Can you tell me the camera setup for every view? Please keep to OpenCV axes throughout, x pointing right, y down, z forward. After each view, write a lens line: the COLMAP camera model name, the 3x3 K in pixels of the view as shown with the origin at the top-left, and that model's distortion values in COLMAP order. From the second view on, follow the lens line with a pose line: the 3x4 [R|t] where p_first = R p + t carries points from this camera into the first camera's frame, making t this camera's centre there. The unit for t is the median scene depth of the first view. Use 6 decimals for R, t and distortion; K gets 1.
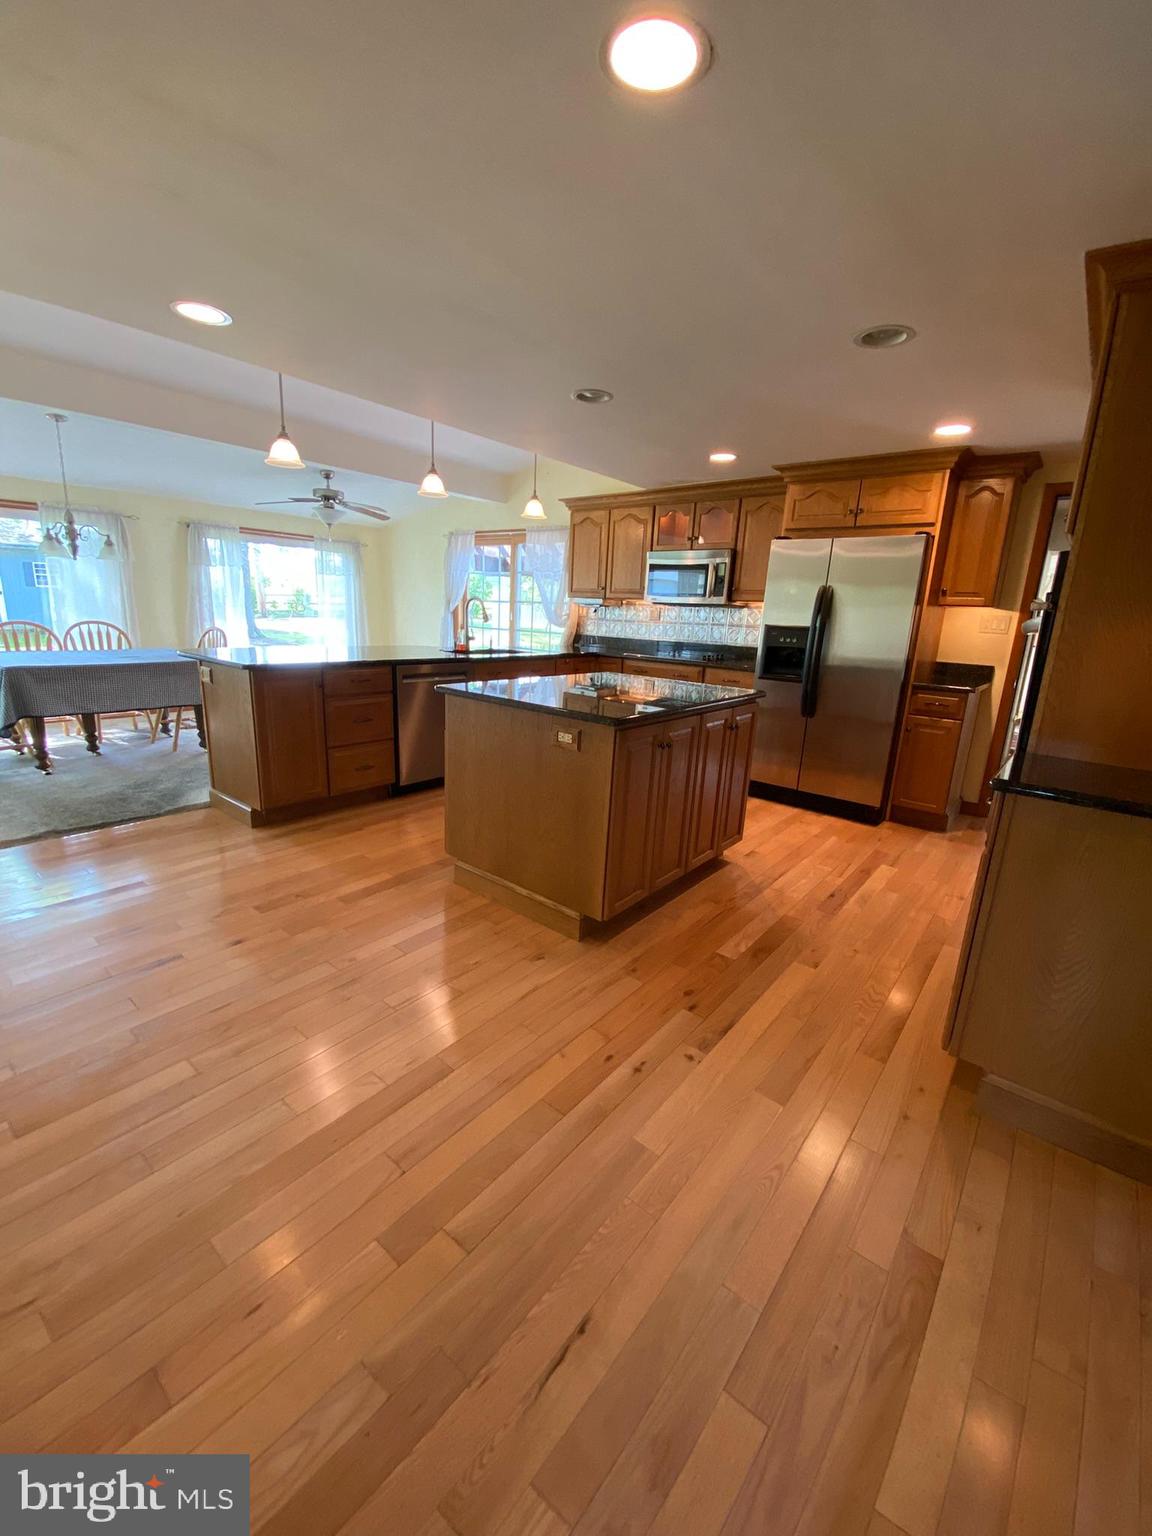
lens RADIAL K [[625.6, 0, 579.4], [0, 625.6, 772.6], [0, 0, 1]] dist [0.008143, -0.014448]
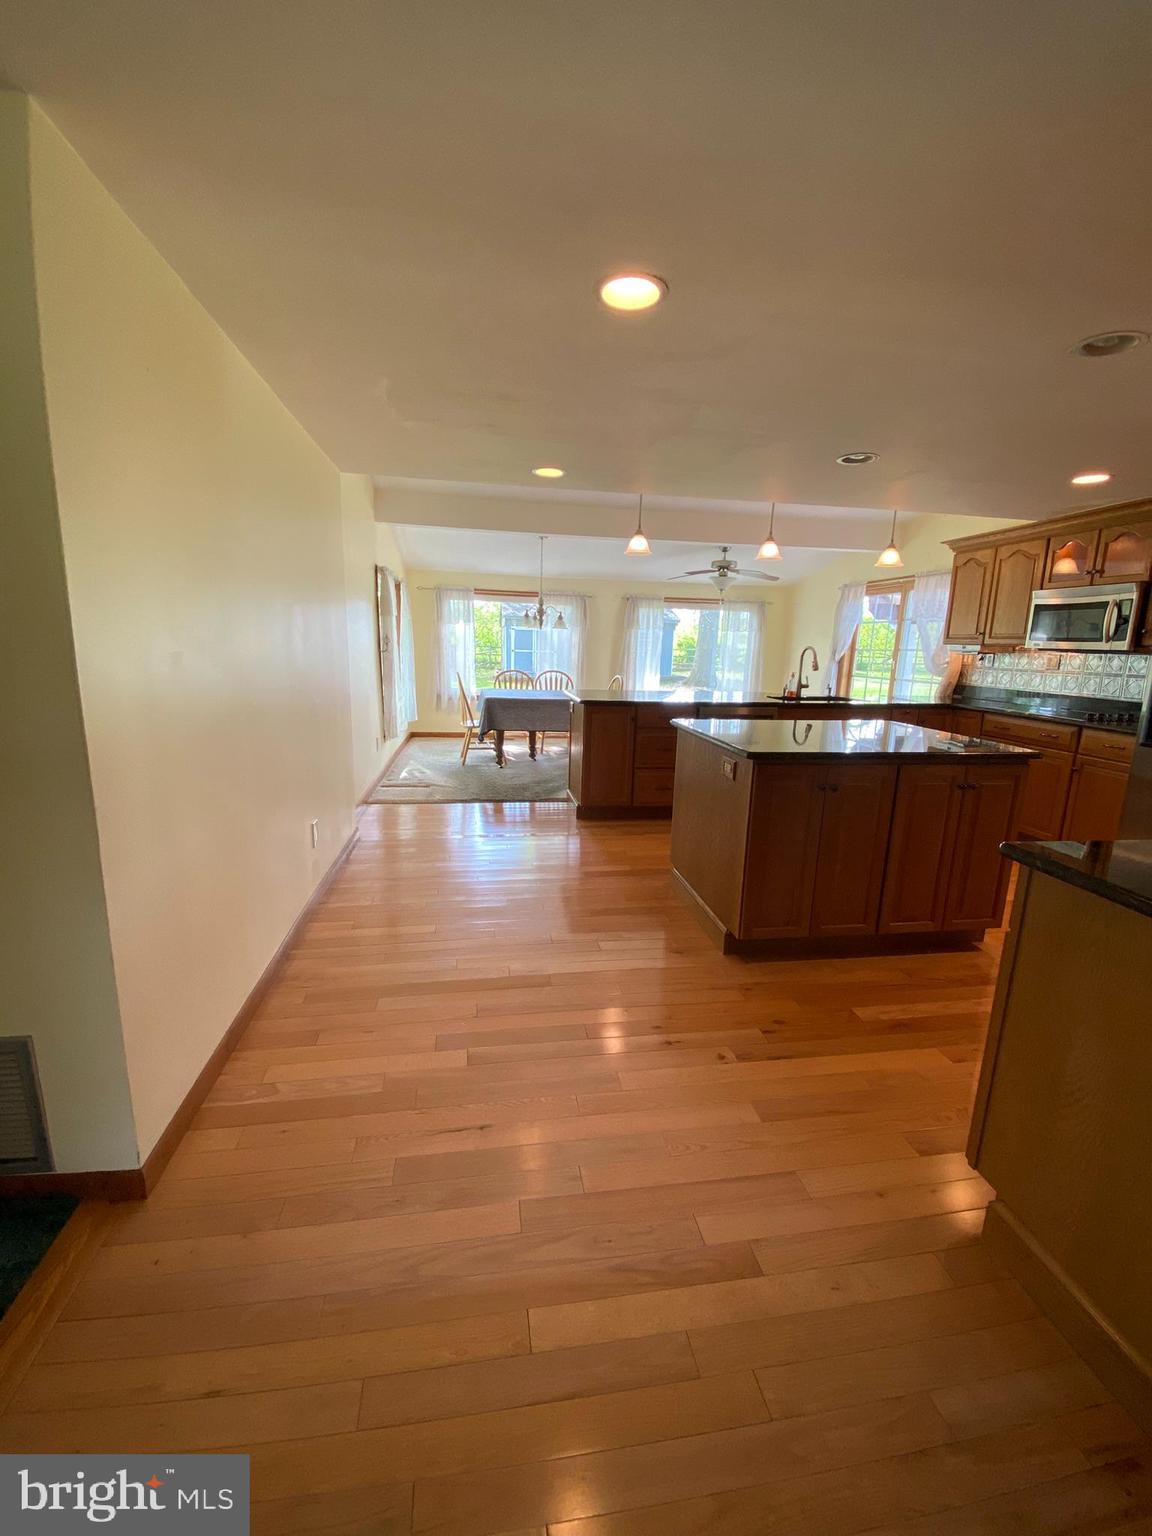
lens RADIAL K [[625.6, 0, 567.2], [0, 625.6, 766.8], [0, 0, 1]] dist [0.008143, -0.014448]
pose [[0.735291, 0.105097, -0.669554, 0.294565], [-0.162107, 0.986501, -0.023175, 0.008510], [0.658080, 0.125580, 0.742402, -0.027925]]
